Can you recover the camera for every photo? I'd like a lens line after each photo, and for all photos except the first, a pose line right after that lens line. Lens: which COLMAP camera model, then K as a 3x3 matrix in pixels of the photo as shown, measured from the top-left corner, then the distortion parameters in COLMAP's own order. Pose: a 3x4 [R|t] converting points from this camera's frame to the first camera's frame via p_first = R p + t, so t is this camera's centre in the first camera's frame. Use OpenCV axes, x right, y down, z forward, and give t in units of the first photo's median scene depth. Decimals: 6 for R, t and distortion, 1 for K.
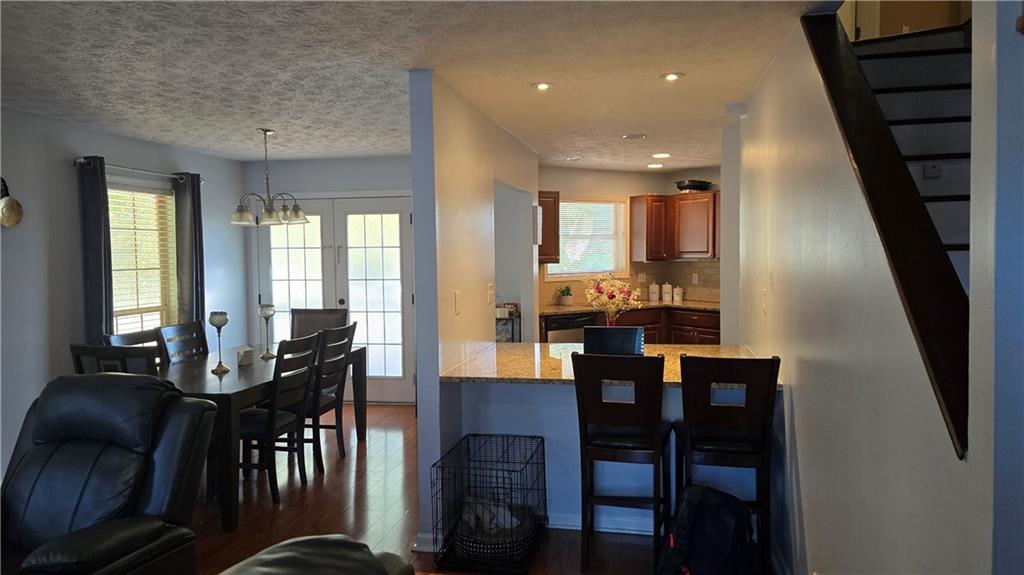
lens RADIAL K [[681.5, 0, 511.5], [0, 681.5, 283.5], [0, 0, 1]] dist [0.077130, -0.069663]
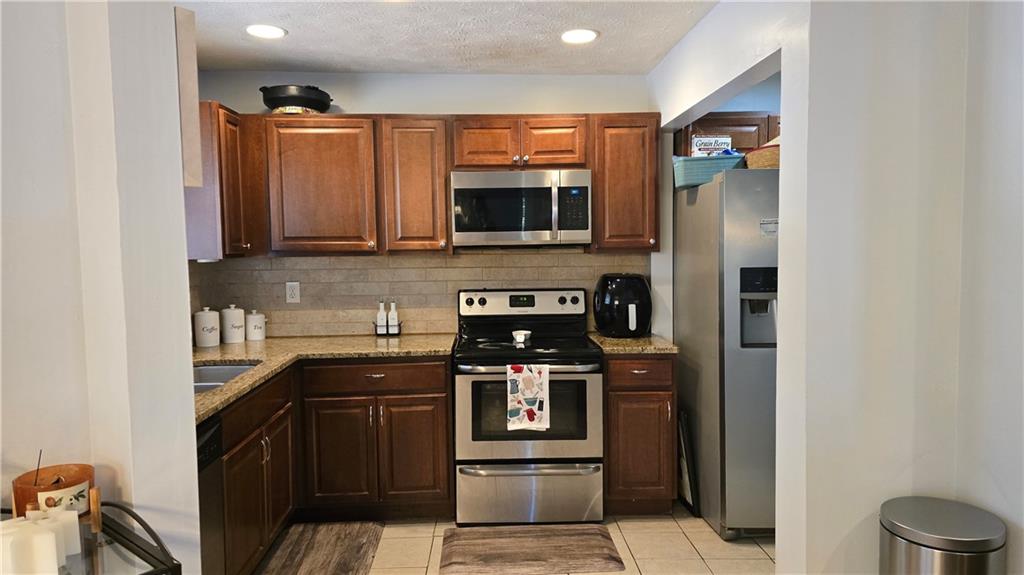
lens RADIAL K [[681.5, 0, 501.8], [0, 681.5, 287.0], [0, 0, 1]] dist [0.077130, -0.069663]
pose [[0.504507, -0.054940, 0.861658, -0.115299], [0.049645, 0.998168, 0.034576, -0.028112], [-0.861979, 0.025333, 0.506310, 0.830322]]
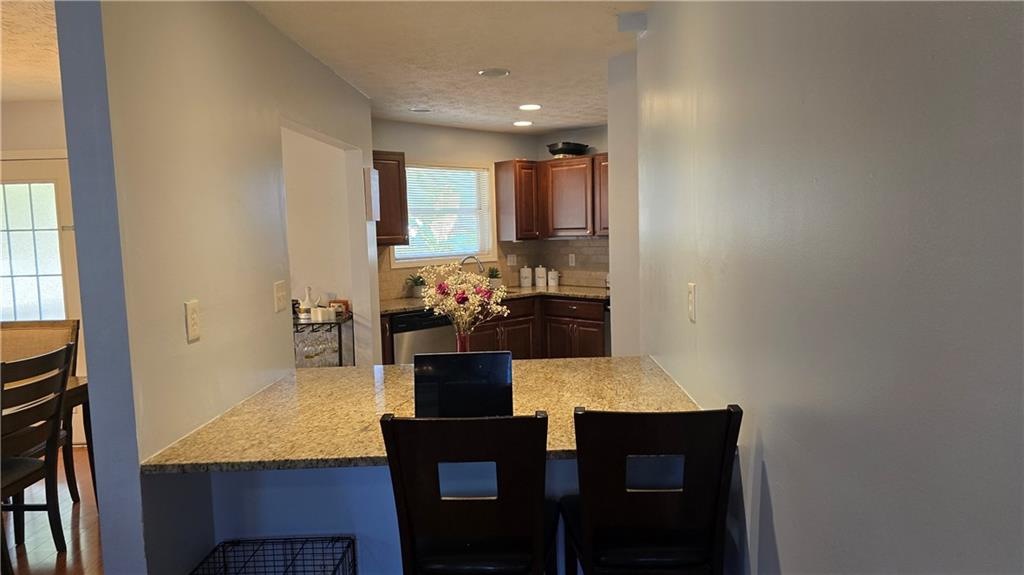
lens RADIAL K [[681.5, 0, 522.8], [0, 681.5, 291.4], [0, 0, 1]] dist [0.077130, -0.069663]
pose [[0.979402, -0.032924, 0.199218, 0.049368], [0.024478, 0.998700, 0.044709, -0.010128], [-0.200431, -0.038911, 0.978935, 0.238452]]
